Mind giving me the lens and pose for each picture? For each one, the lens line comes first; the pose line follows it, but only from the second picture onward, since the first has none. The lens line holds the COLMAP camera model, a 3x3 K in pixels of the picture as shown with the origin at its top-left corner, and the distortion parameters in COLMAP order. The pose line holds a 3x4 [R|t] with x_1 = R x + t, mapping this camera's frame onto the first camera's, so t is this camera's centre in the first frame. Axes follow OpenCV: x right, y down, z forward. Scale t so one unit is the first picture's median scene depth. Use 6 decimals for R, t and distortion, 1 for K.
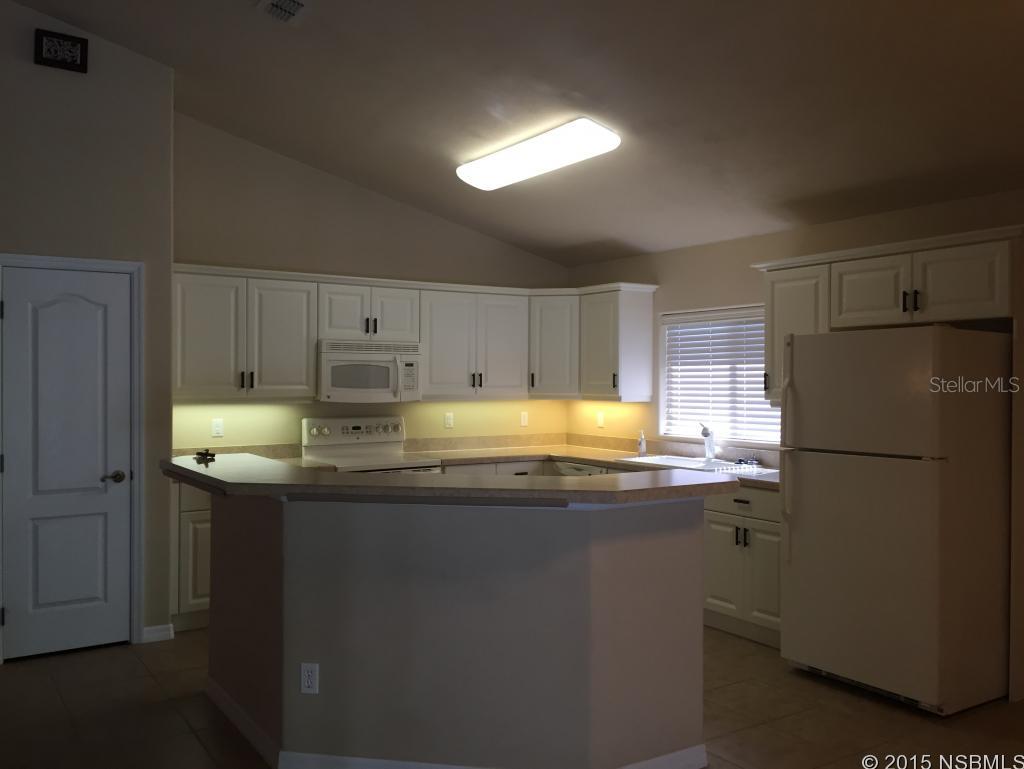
lens RADIAL K [[876.2, 0, 510.4], [0, 876.2, 381.1], [0, 0, 1]] dist [0.072773, -0.106713]
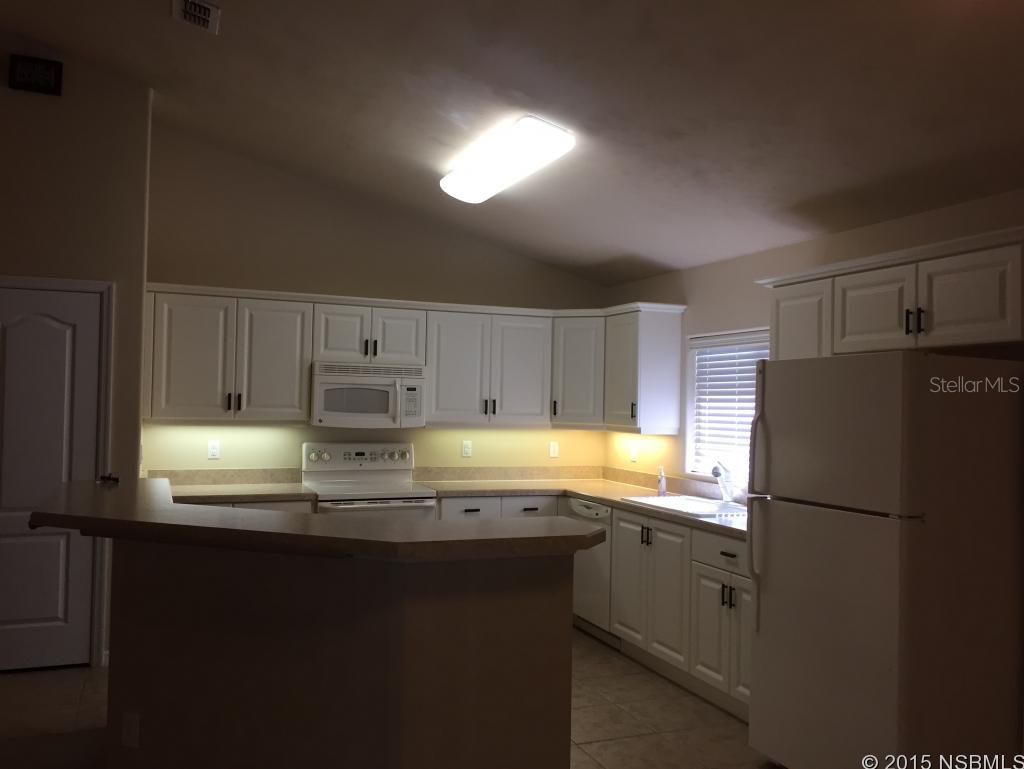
lens RADIAL K [[876.2, 0, 511.4], [0, 876.2, 383.9], [0, 0, 1]] dist [0.072773, -0.106713]
pose [[0.980576, 0.015385, -0.195535, 0.222550], [-0.020557, 0.999490, -0.024451, -0.004215], [0.195059, 0.027996, 0.980392, 0.113767]]
